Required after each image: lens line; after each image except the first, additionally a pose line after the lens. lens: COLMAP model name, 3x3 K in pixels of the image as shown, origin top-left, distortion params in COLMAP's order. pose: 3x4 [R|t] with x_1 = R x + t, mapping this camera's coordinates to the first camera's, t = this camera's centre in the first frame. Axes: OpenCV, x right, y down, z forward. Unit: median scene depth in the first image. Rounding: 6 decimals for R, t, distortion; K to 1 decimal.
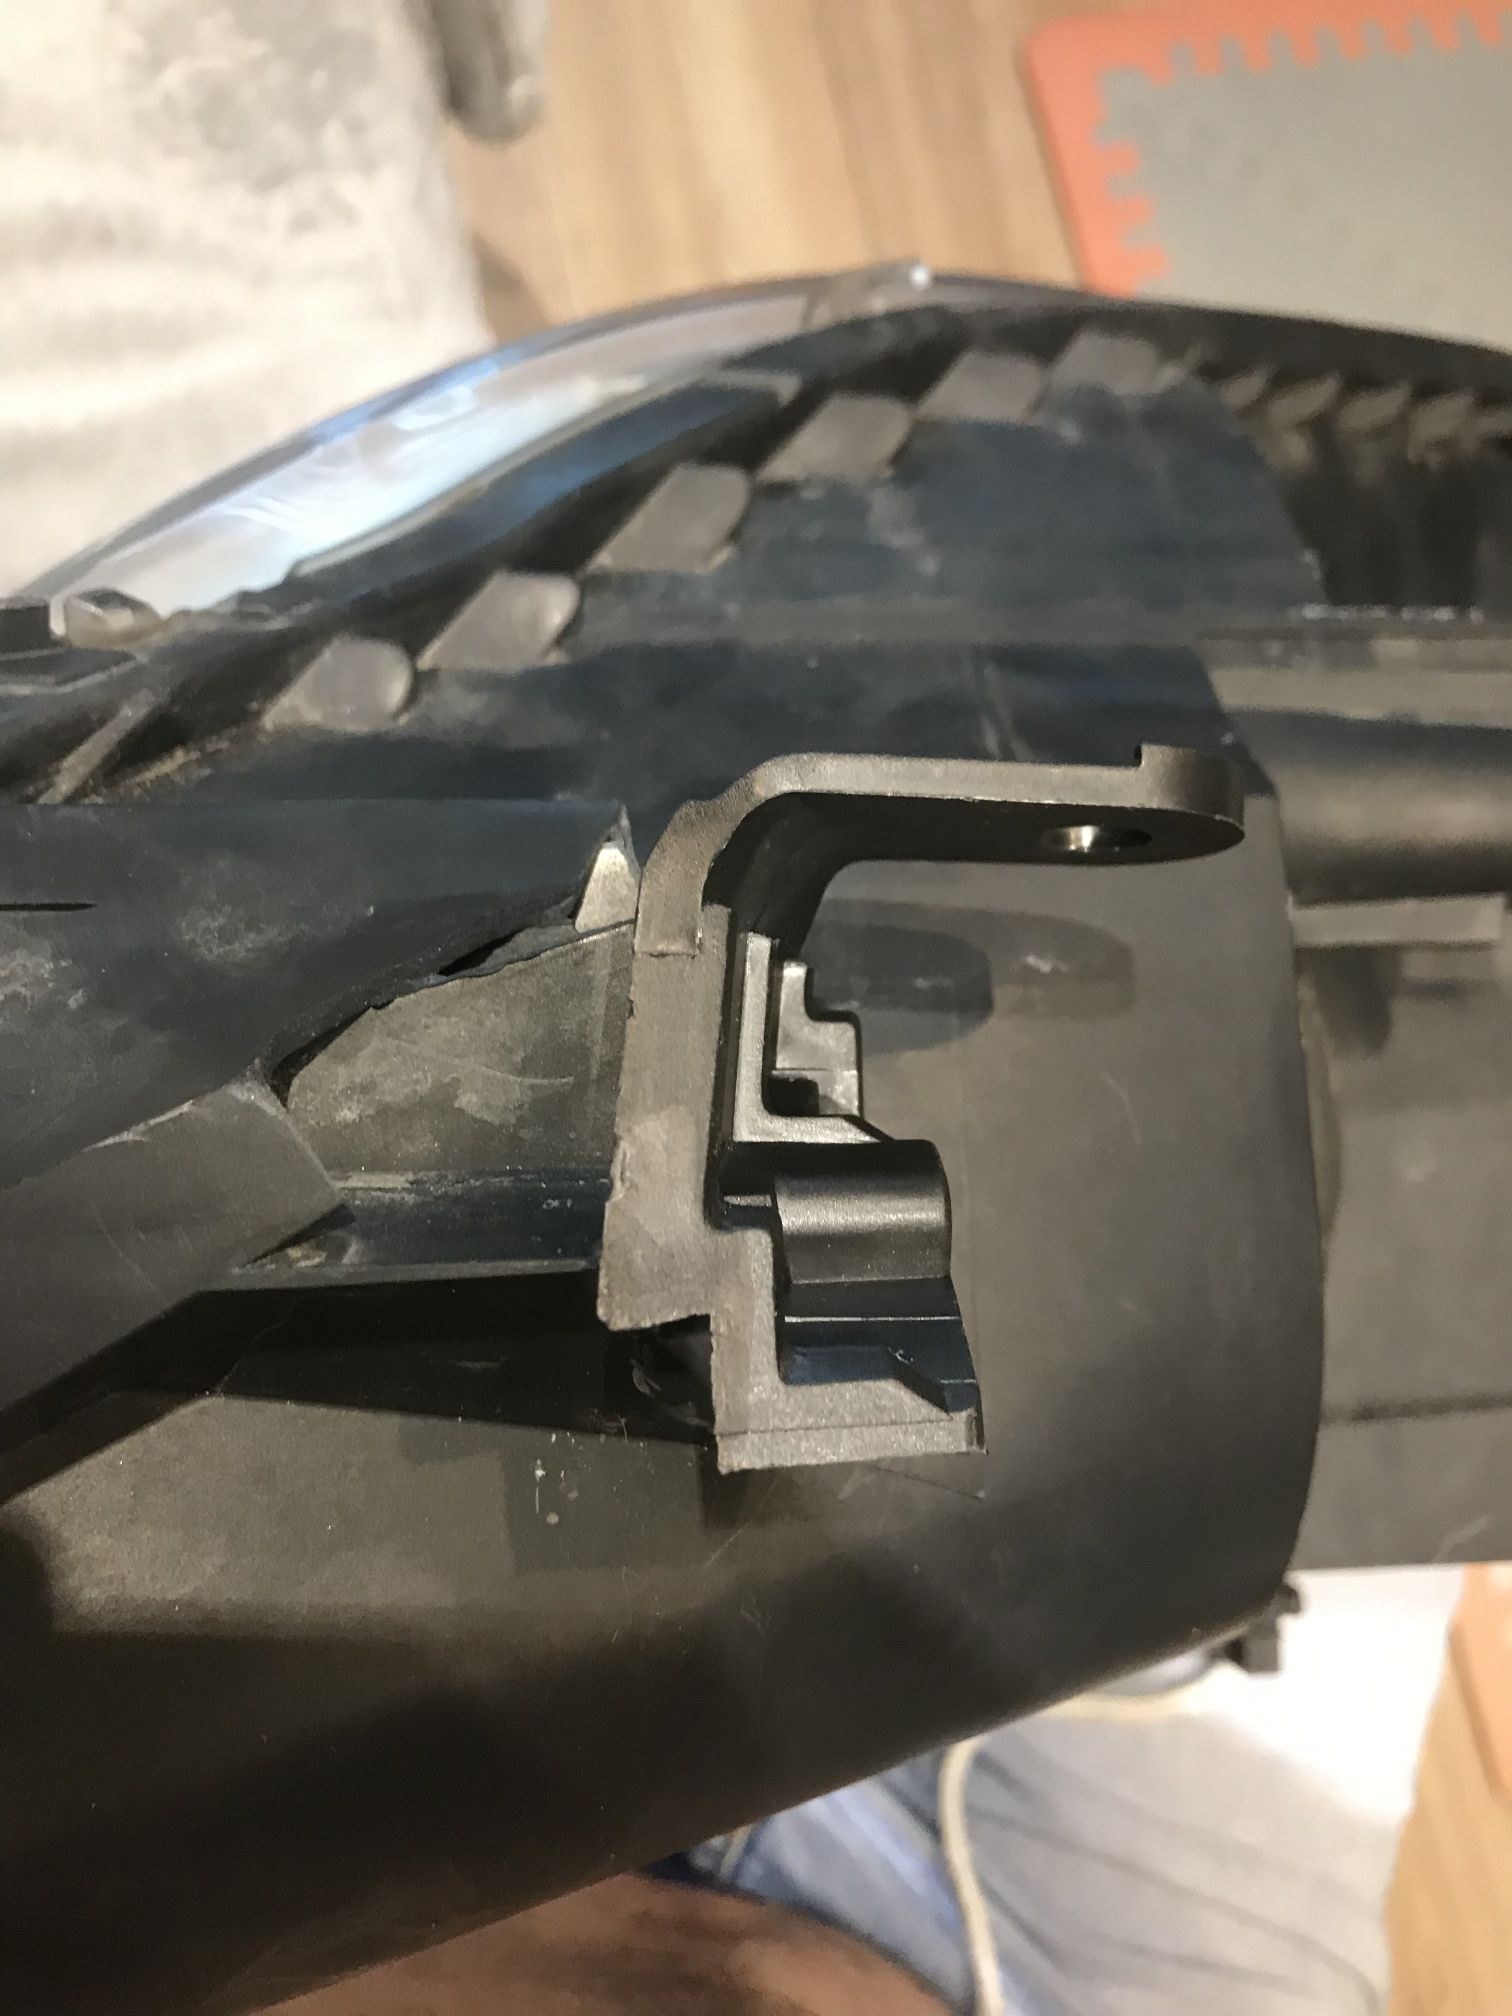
lens RADIAL K [[1622.7, 0, 786.1], [0, 1622.7, 1005.3], [0, 0, 1]] dist [0.002047, -0.000473]
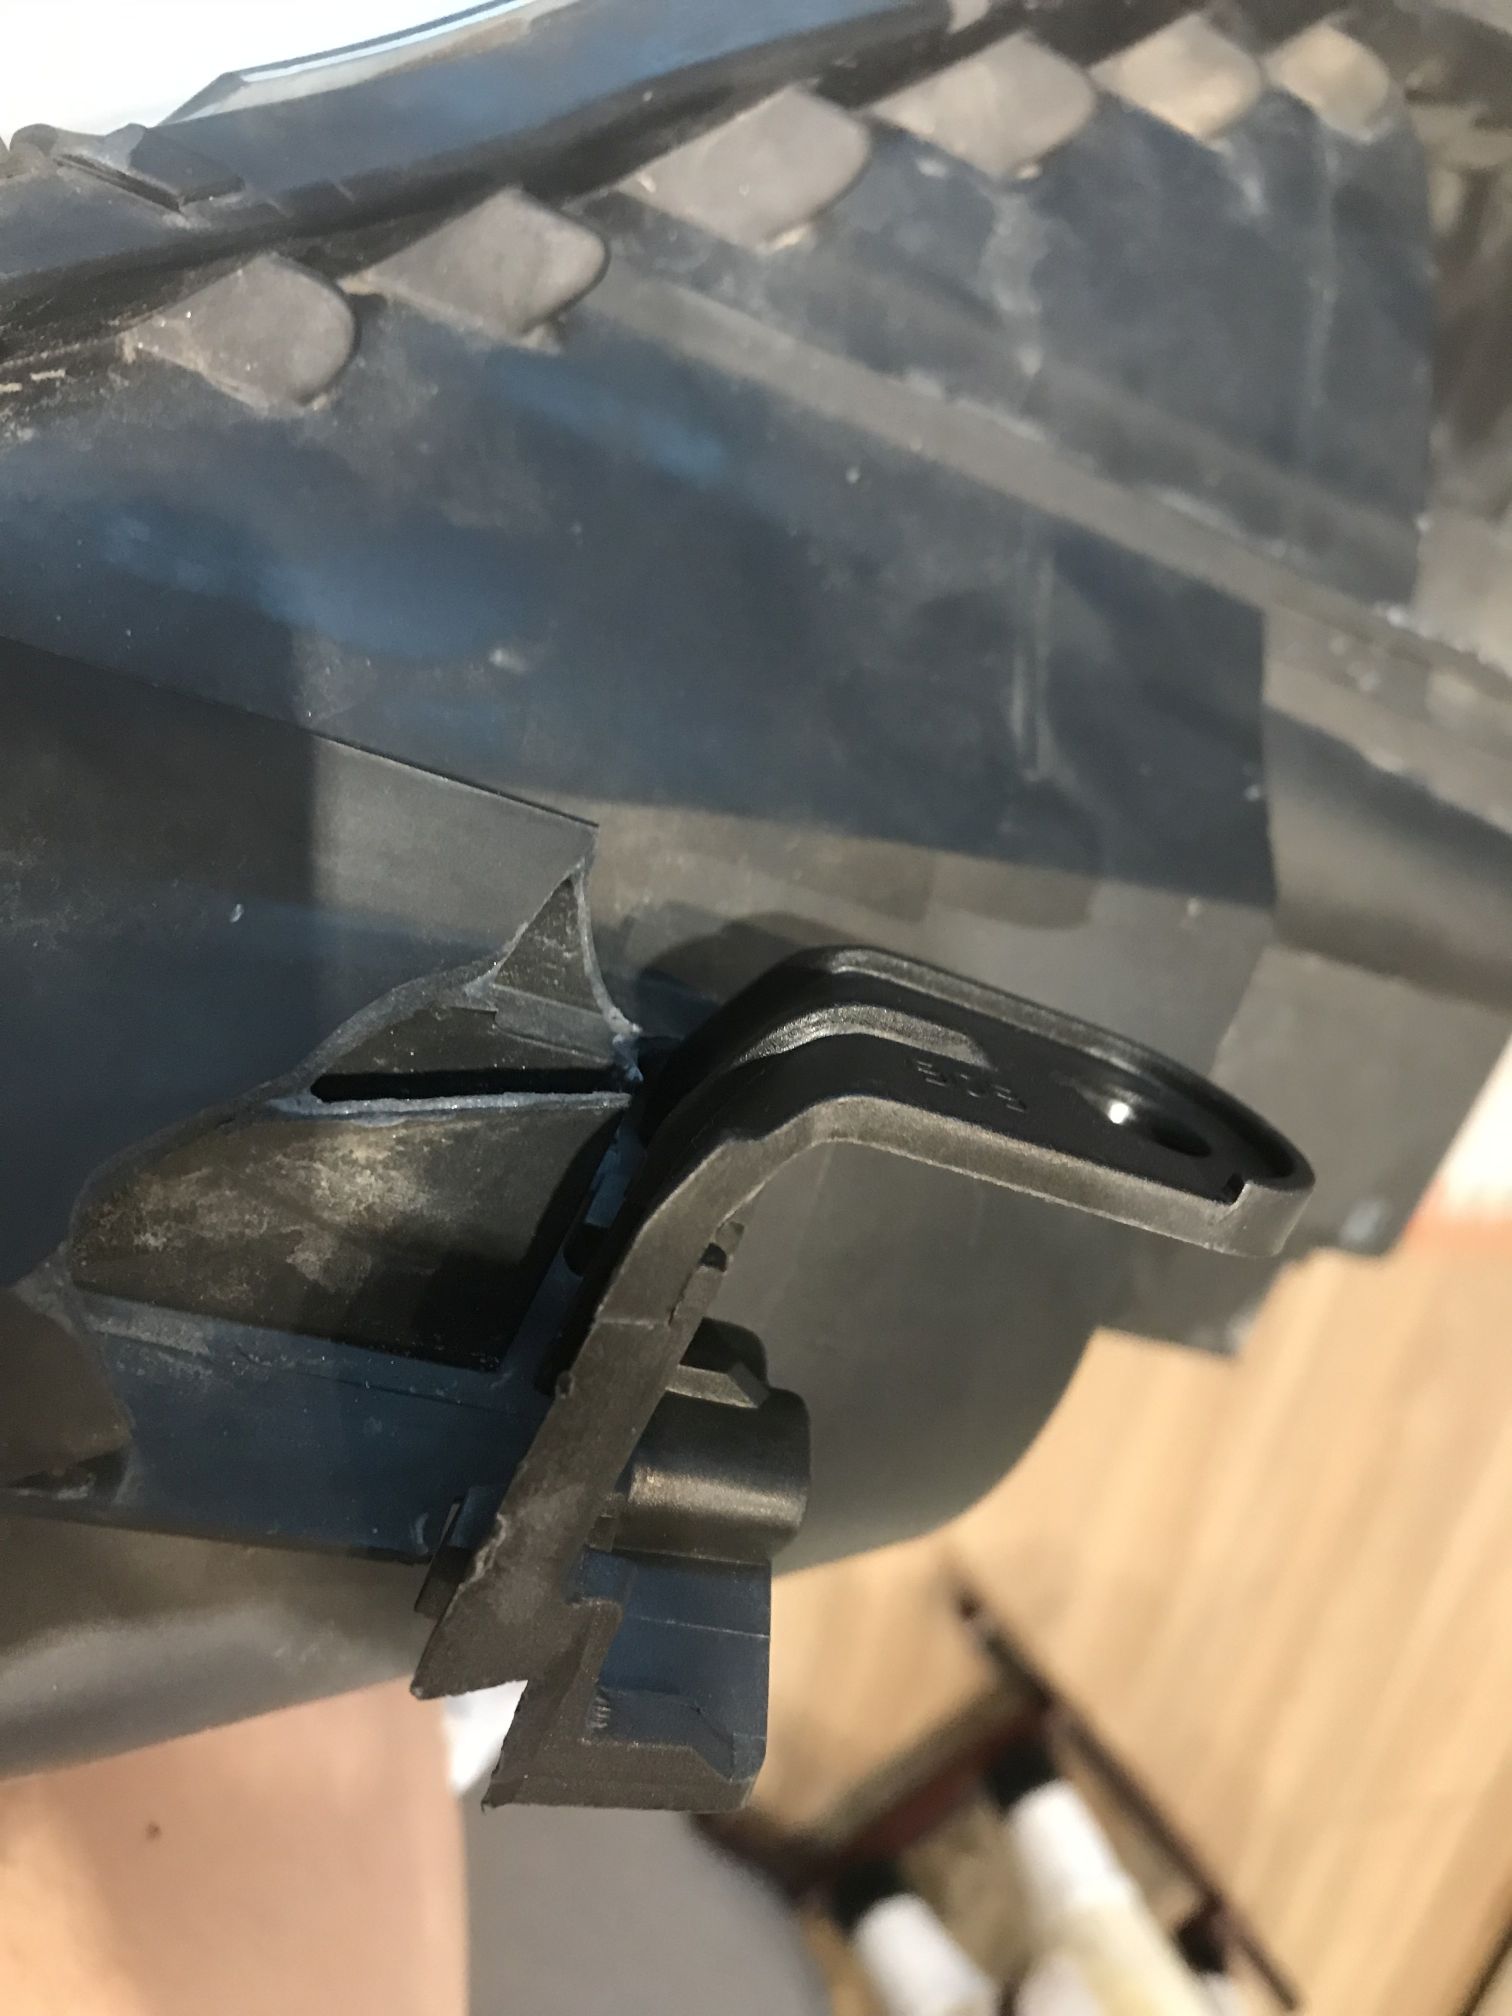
lens RADIAL K [[1661.0, 0, 756.0], [0, 1661.0, 1008.0], [0, 0, 1]] dist [-0.121517, 0.194143]
pose [[0.909378, 0.310295, 0.277036, -0.165494], [-0.399836, 0.835732, 0.376409, -0.279907], [-0.114730, -0.453067, 0.884063, 0.207743]]
